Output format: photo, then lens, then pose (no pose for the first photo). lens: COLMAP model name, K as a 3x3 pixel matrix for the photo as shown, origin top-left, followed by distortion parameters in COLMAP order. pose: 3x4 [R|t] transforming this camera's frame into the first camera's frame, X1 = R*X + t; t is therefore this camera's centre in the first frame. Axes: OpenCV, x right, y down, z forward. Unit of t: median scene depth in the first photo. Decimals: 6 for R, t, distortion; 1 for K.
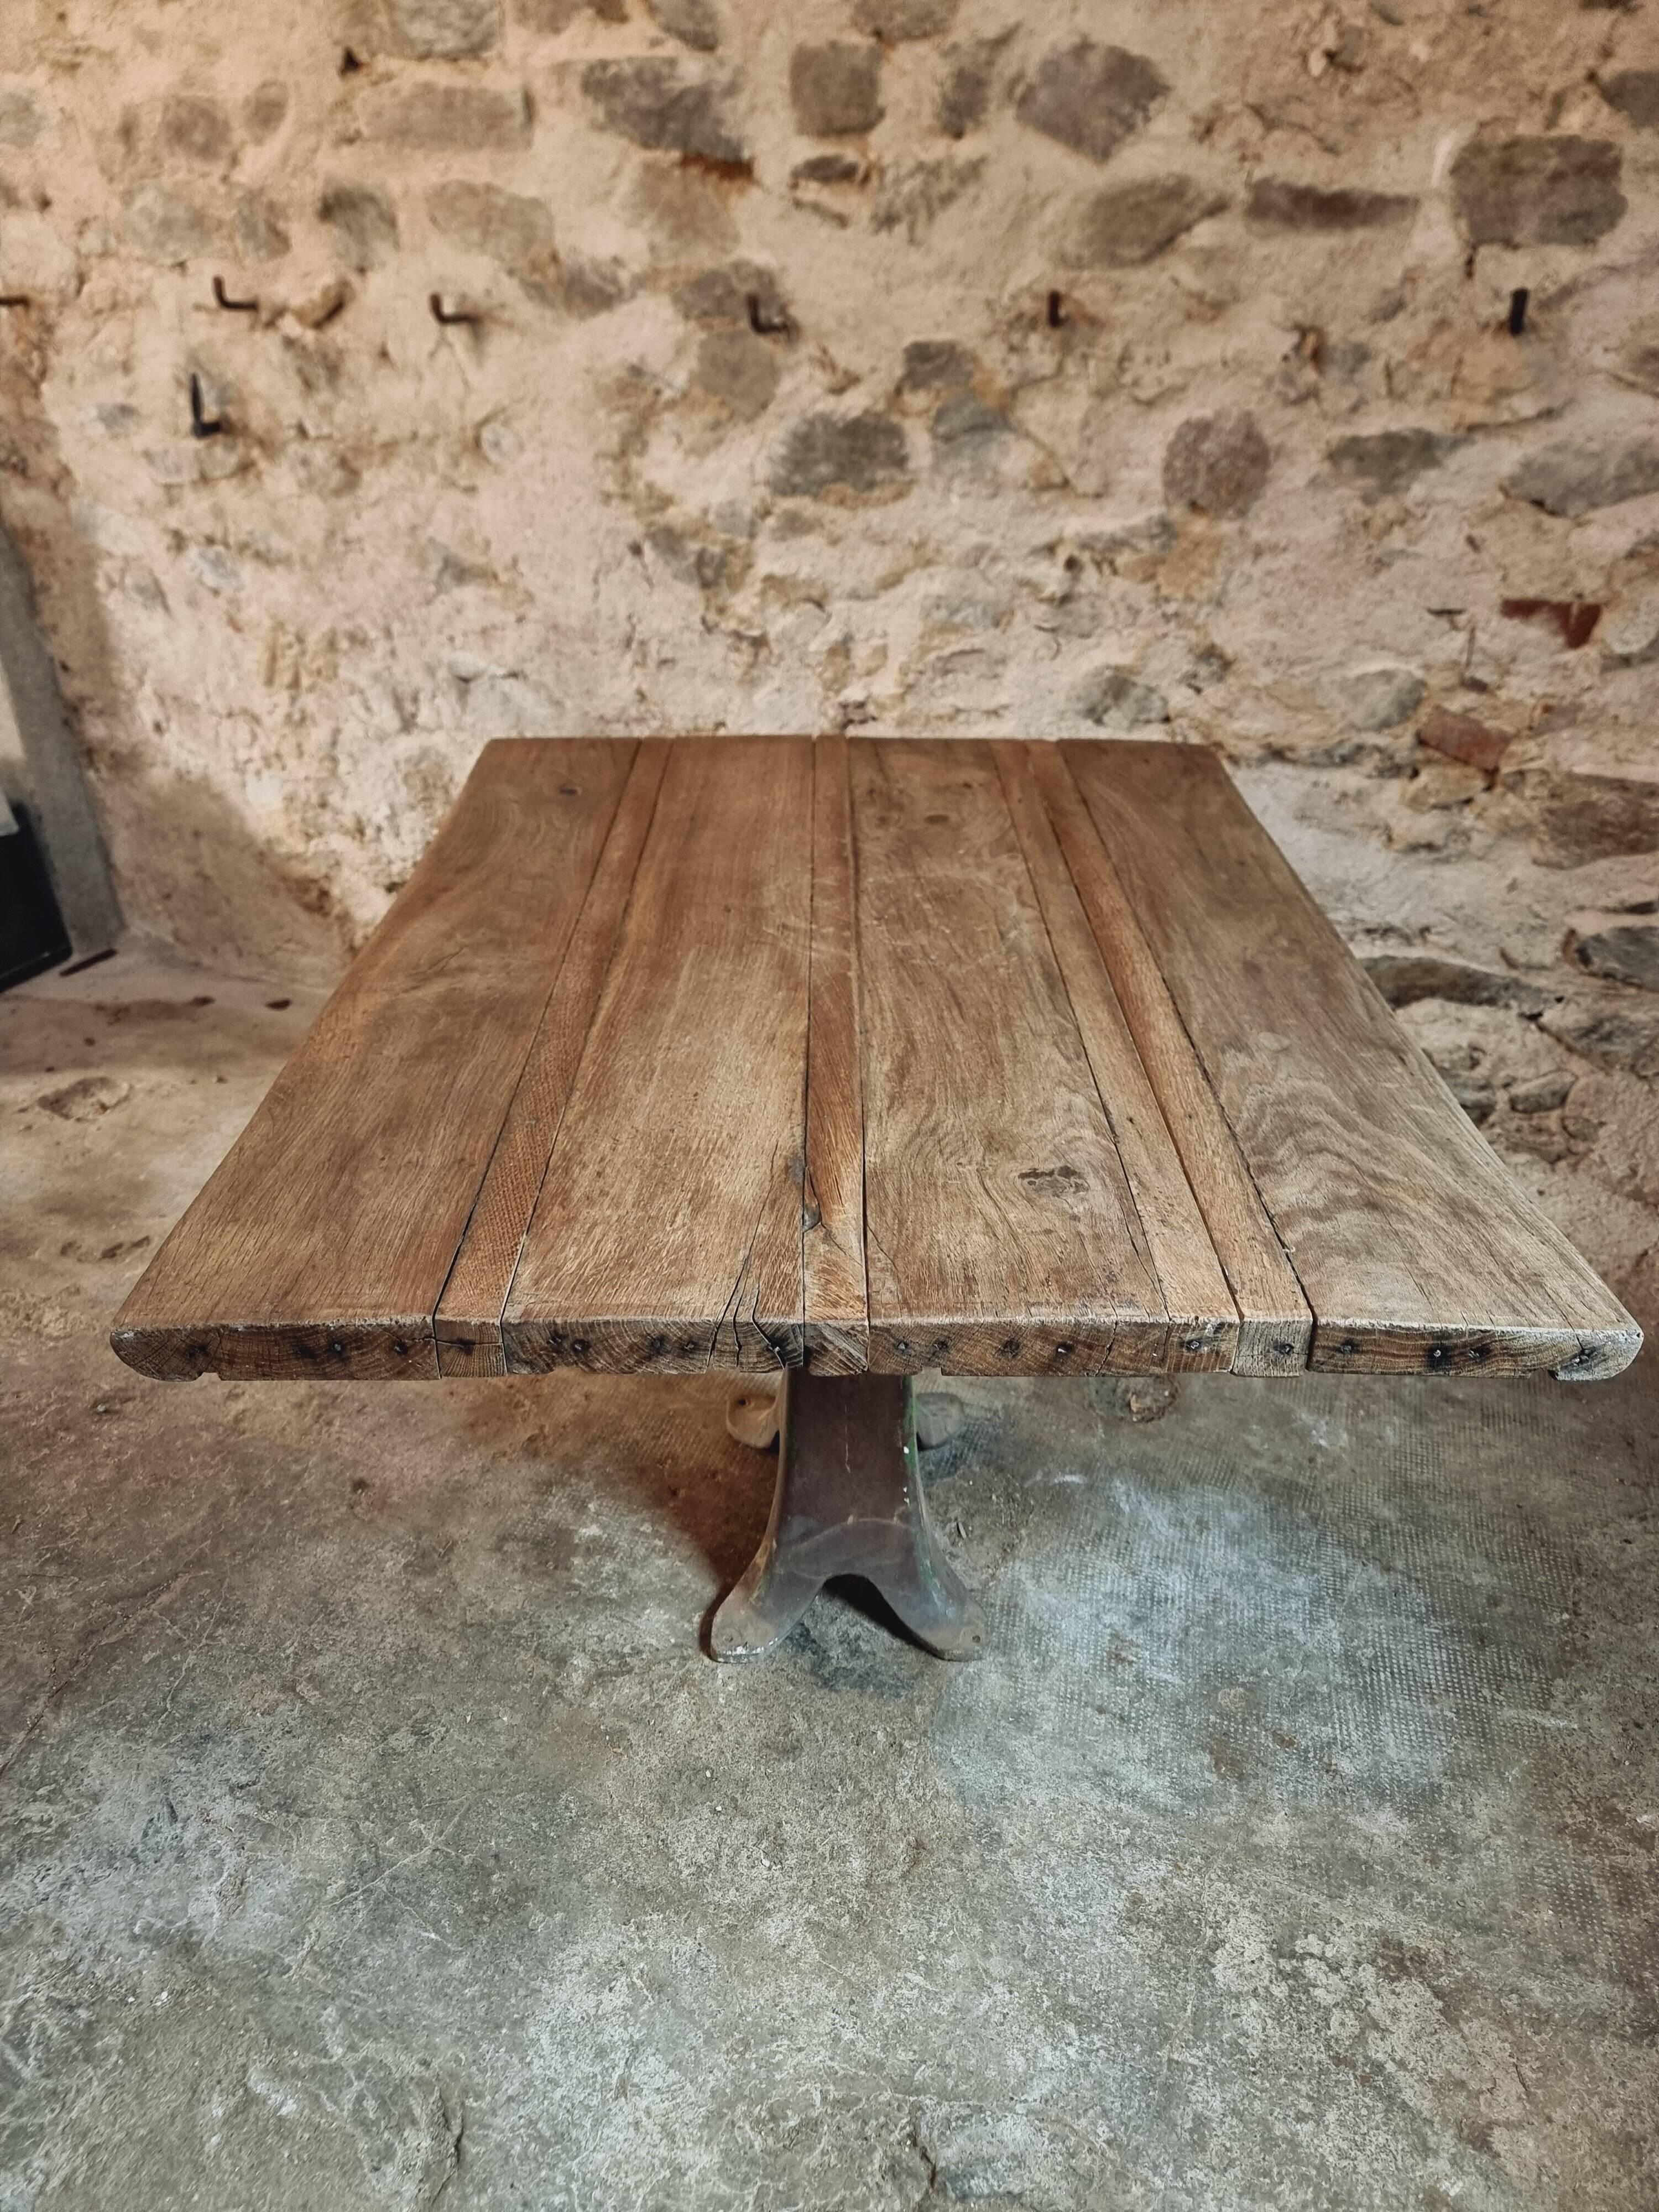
lens RADIAL K [[1526.5, 0, 810.1], [0, 1526.5, 1120.1], [0, 0, 1]] dist [0.051155, -0.046992]
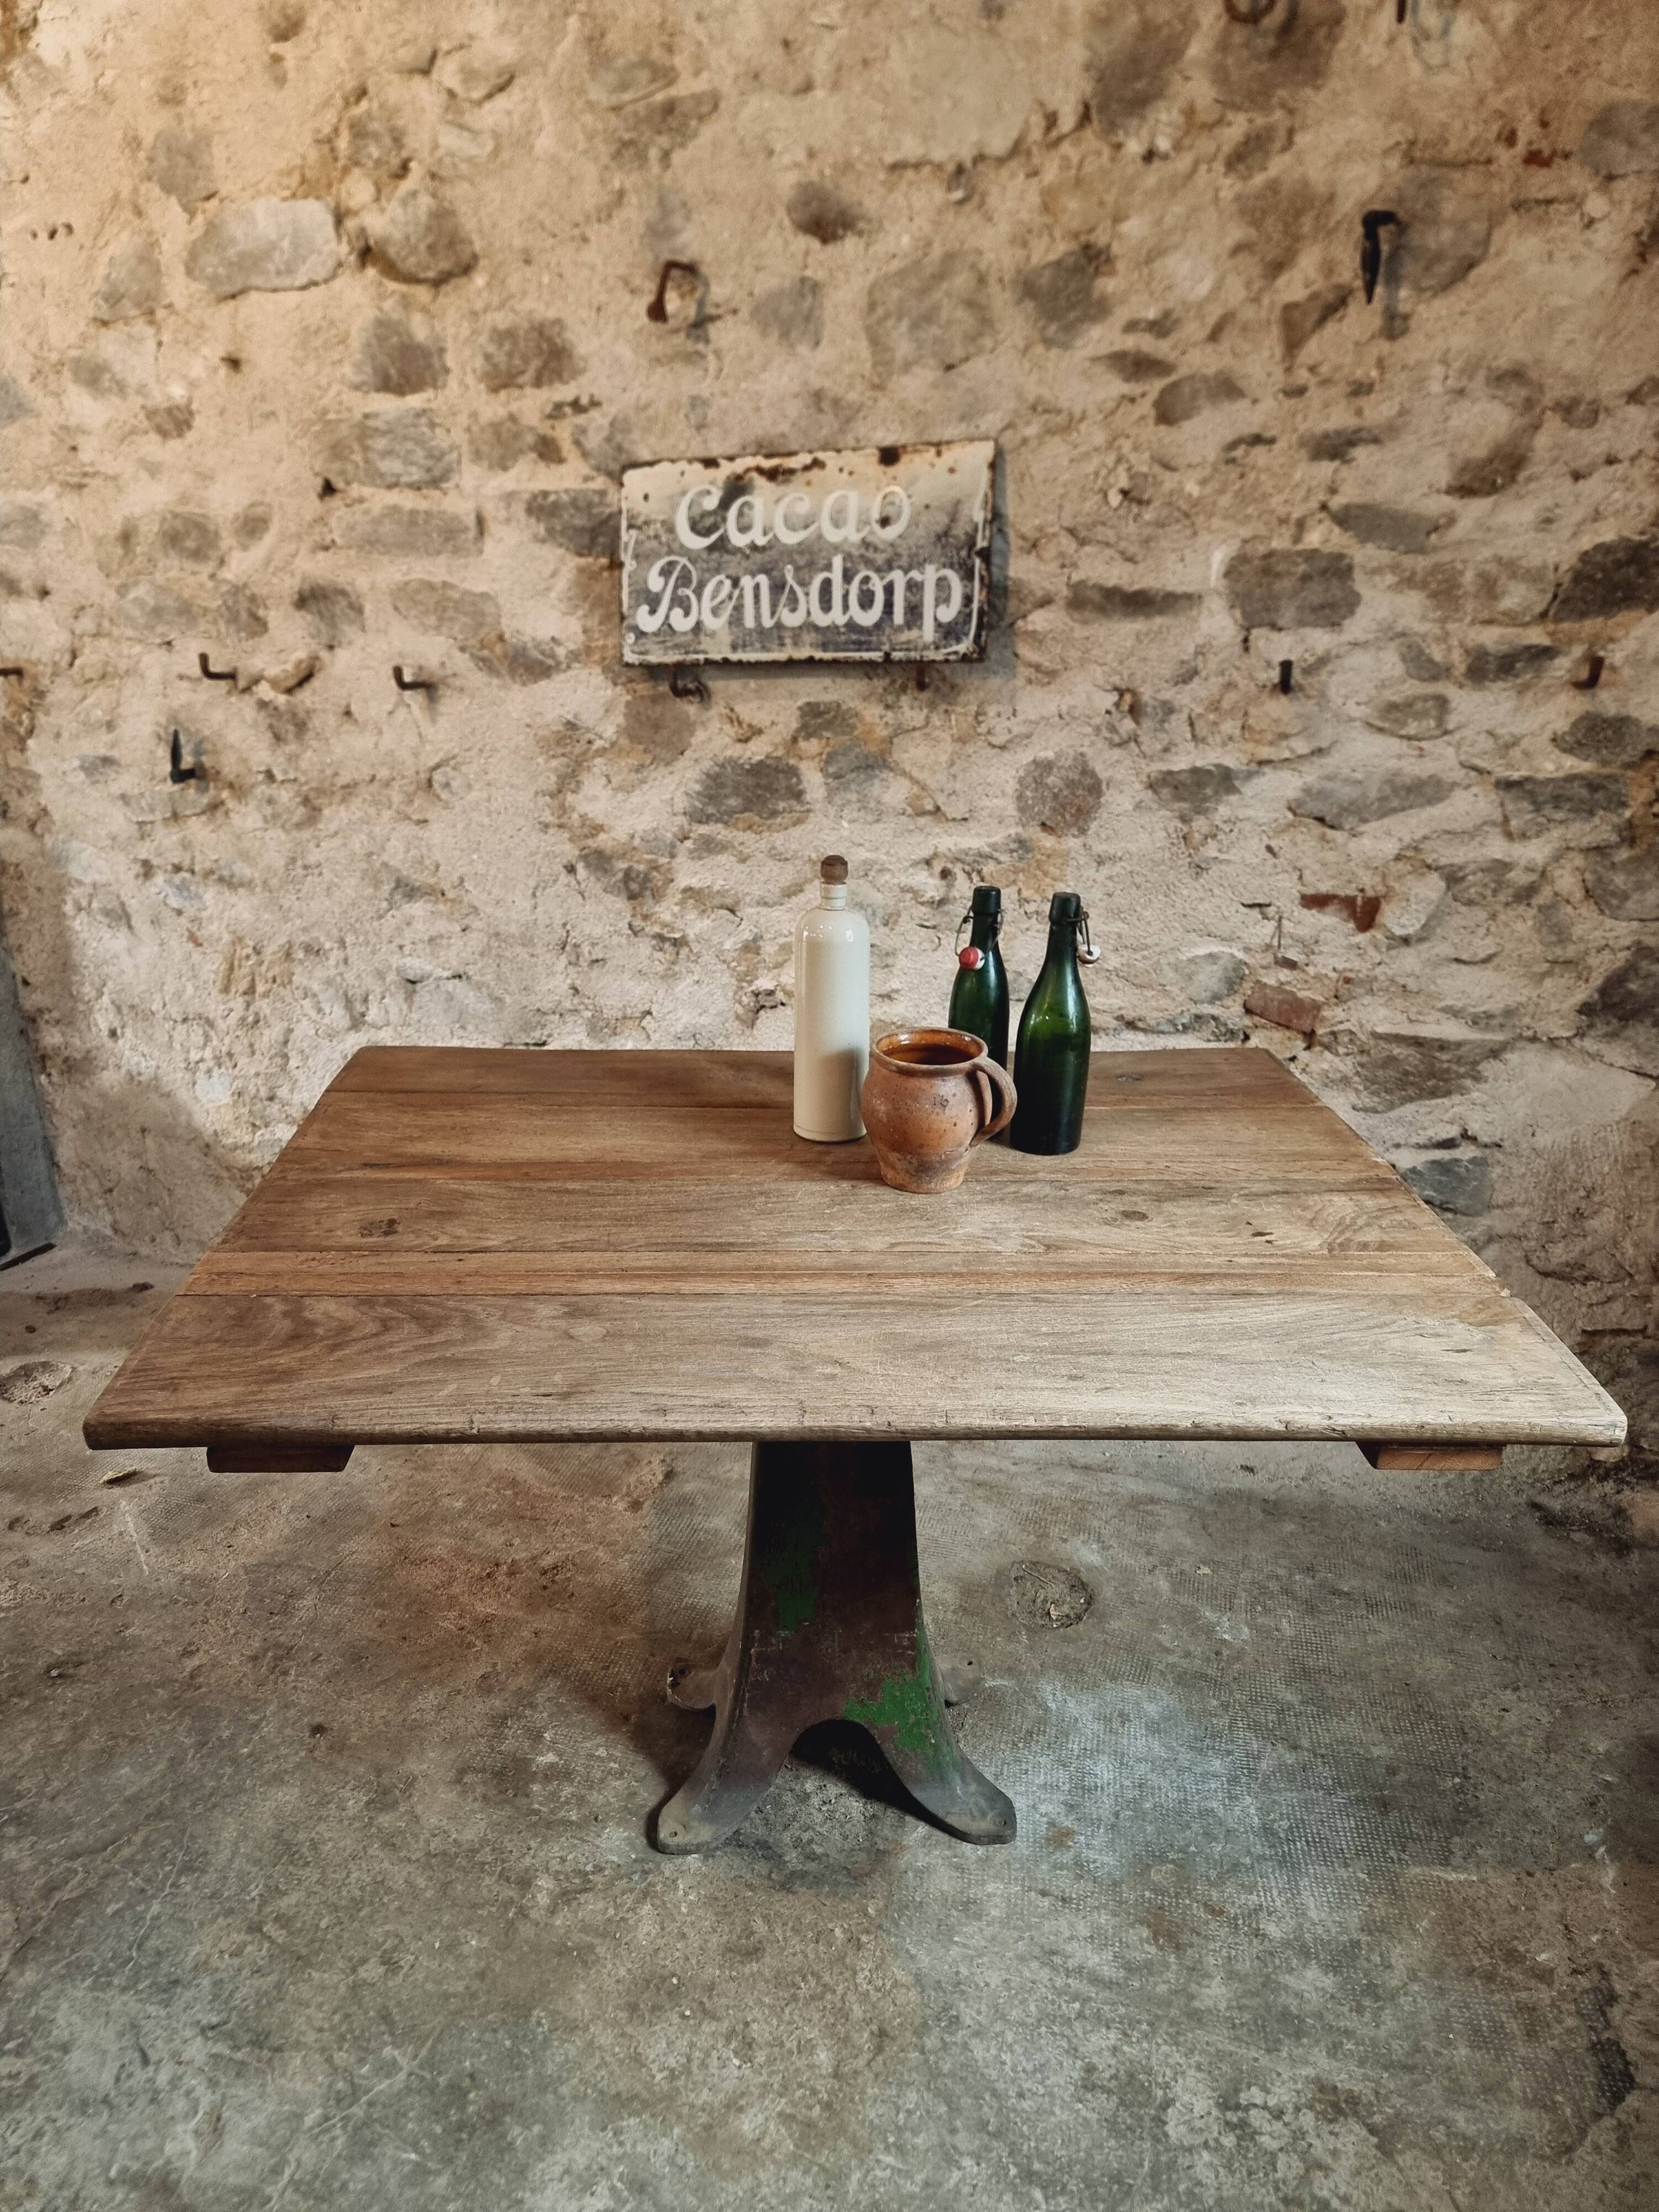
lens RADIAL K [[1508.0, 0, 813.5], [0, 1508.0, 1114.8], [0, 0, 1]] dist [0.075903, -0.077162]
pose [[0.996675, -0.028618, 0.076287, -0.026595], [0.043068, 0.979838, -0.195094, 0.044441], [-0.069166, 0.197731, 0.977813, -0.098260]]
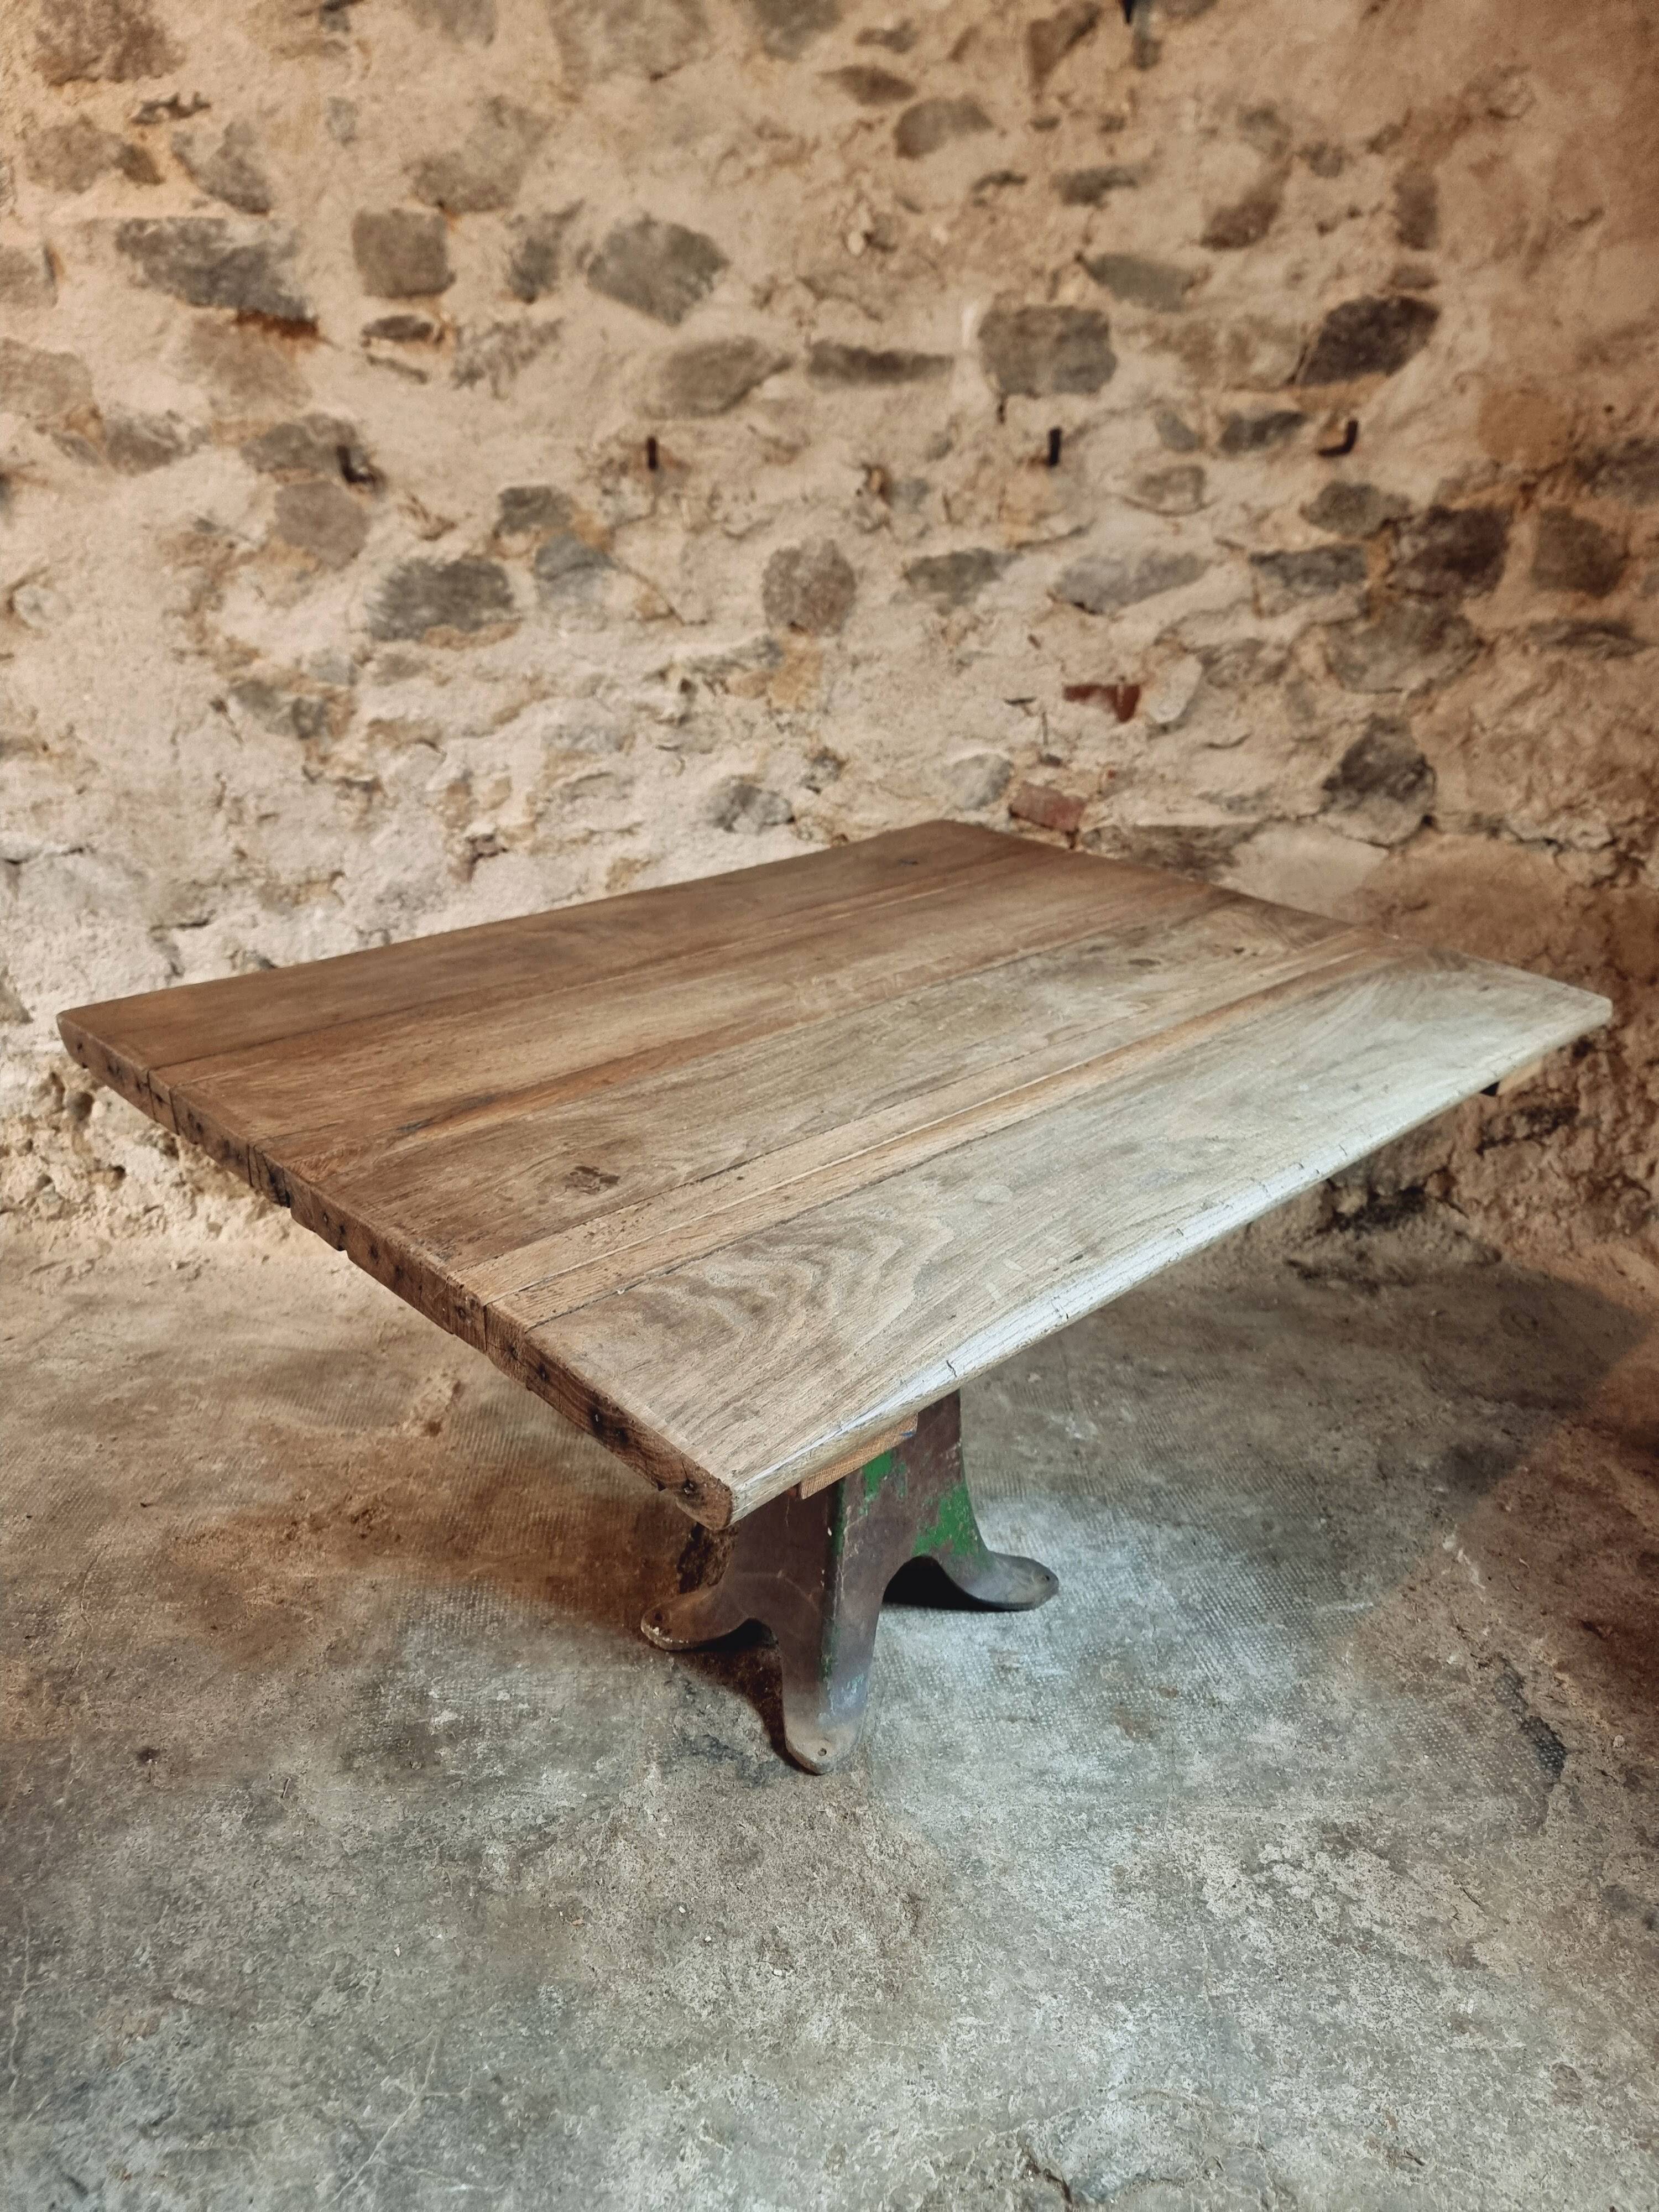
lens RADIAL K [[1520.8, 0, 803.2], [0, 1520.8, 1132.3], [0, 0, 1]] dist [0.044645, -0.039605]
pose [[0.916341, -0.168902, 0.363031, -0.195258], [0.204183, 0.977042, -0.060815, 0.022886], [-0.344425, 0.129852, 0.929790, 0.025952]]
